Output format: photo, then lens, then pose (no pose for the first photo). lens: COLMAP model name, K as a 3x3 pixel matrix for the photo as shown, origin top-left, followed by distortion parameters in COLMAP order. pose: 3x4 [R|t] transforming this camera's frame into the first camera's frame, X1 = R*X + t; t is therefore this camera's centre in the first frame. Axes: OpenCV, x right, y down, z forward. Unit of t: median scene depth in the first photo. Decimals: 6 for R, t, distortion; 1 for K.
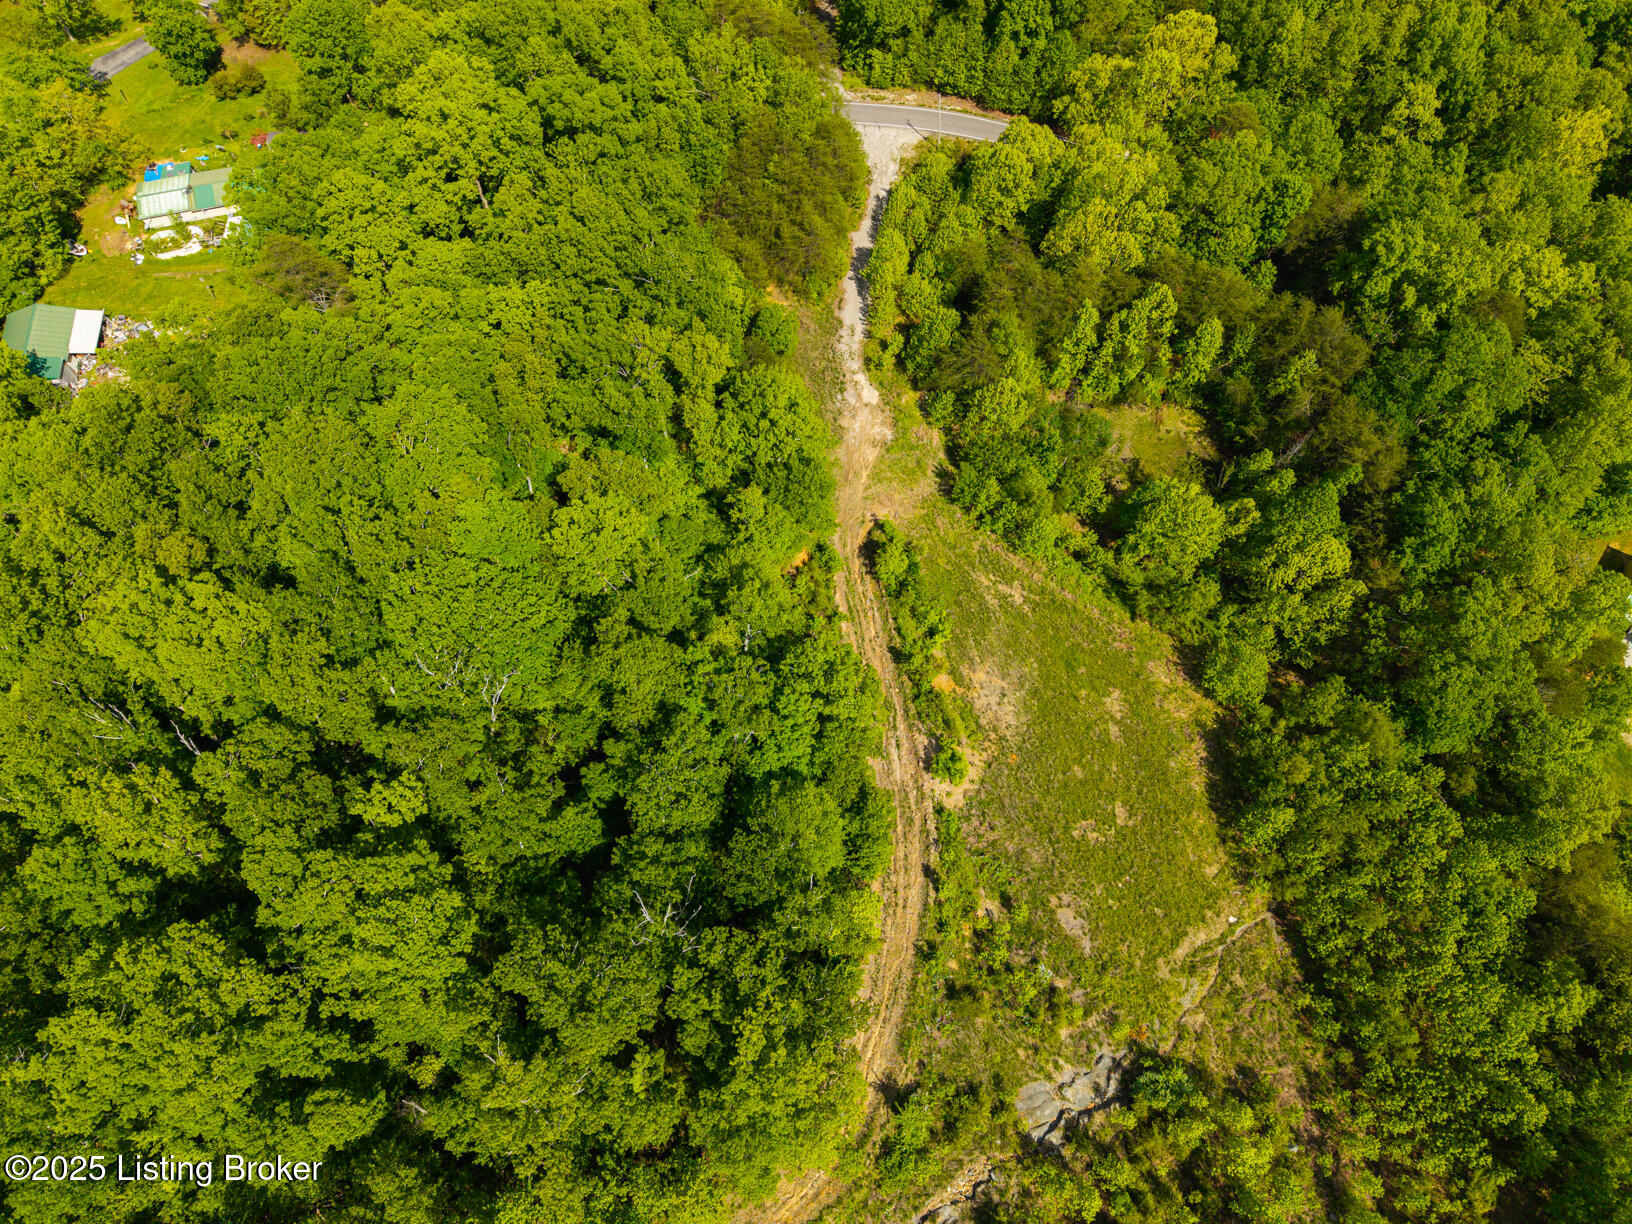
lens RADIAL K [[1132.0, 0, 820.1], [0, 1132.0, 618.3], [0, 0, 1]] dist [0.034878, -0.043896]
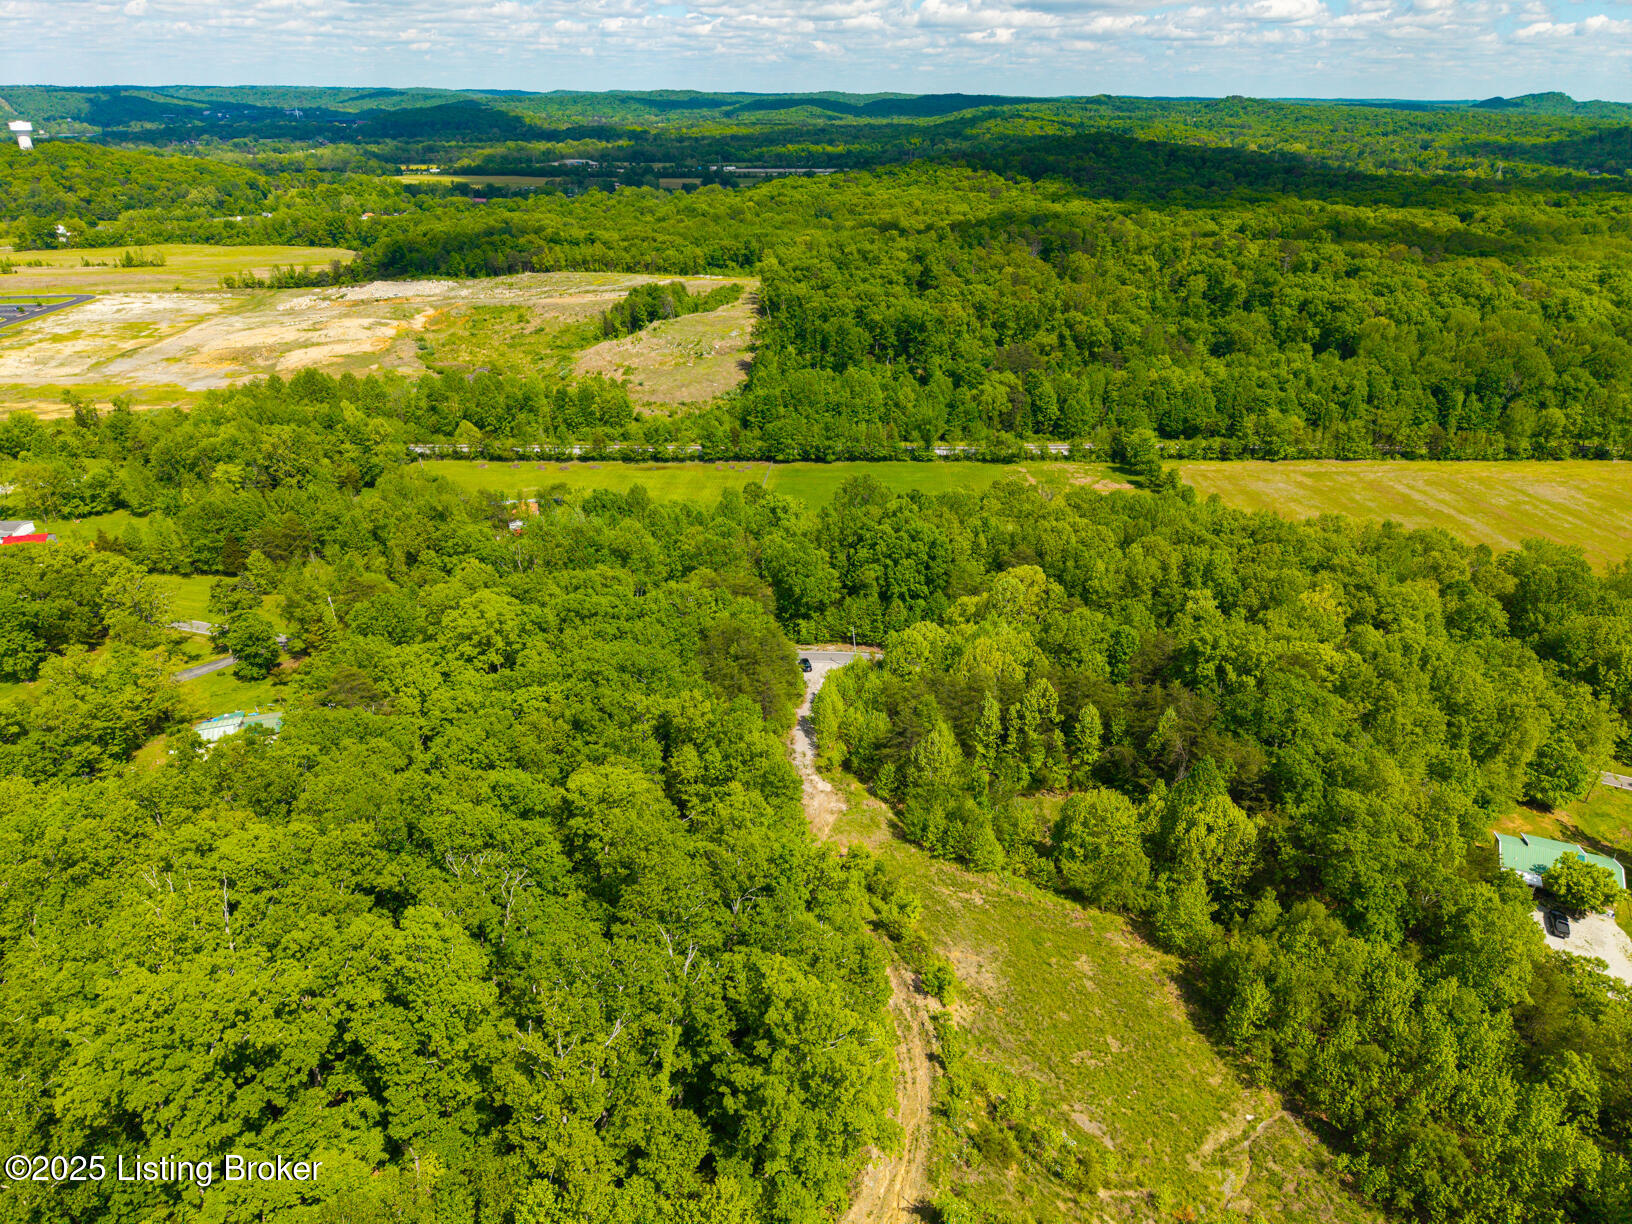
lens RADIAL K [[1108.2, 0, 816.0], [0, 1108.2, 612.0], [0, 0, 1]] dist [0.046745, -0.070991]
pose [[0.995164, -0.054987, 0.081399, -0.056358], [0.094484, 0.762516, -0.640034, 0.468118], [-0.026875, 0.644629, 0.764023, -0.000423]]
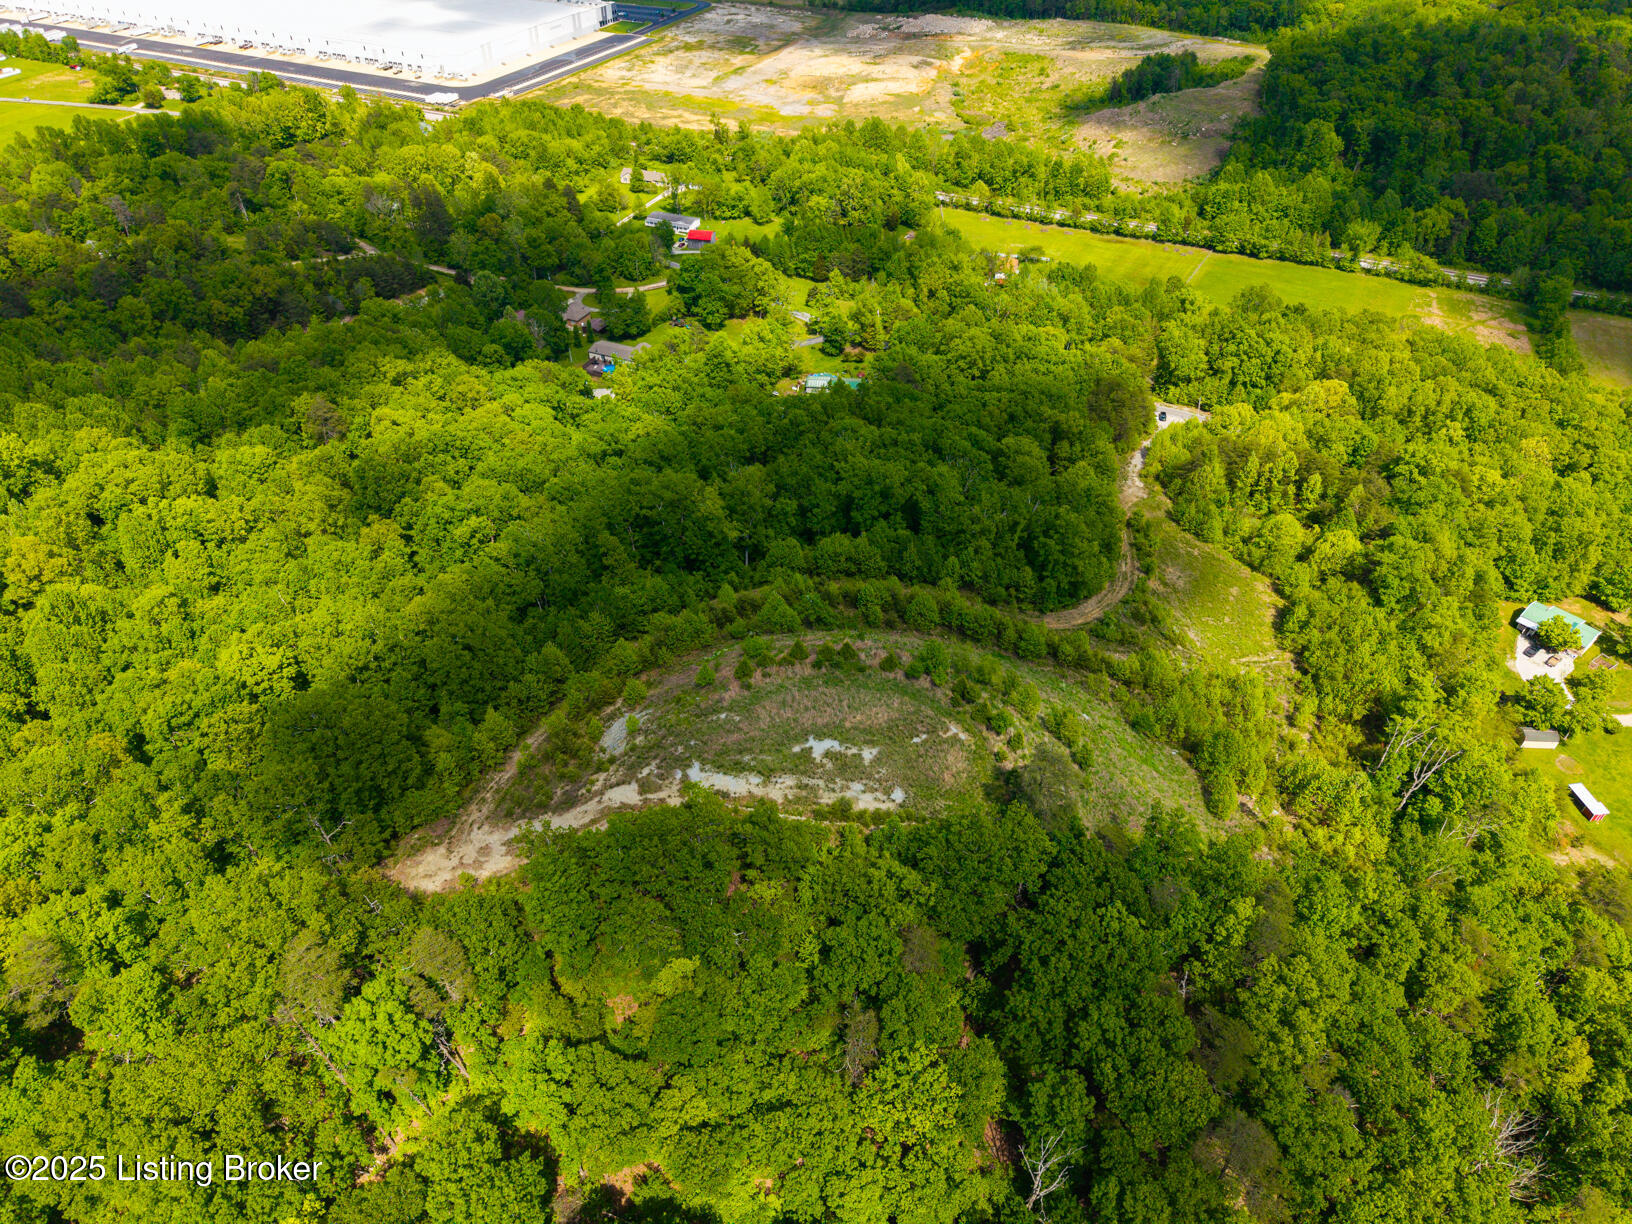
lens RADIAL K [[1132.0, 0, 820.1], [0, 1132.0, 618.3], [0, 0, 1]] dist [0.034878, -0.043896]
pose [[0.944587, 0.202515, -0.258348, 0.091033], [-0.295758, 0.866497, -0.402132, 1.180800], [0.142420, 0.456257, 0.878377, -0.913338]]
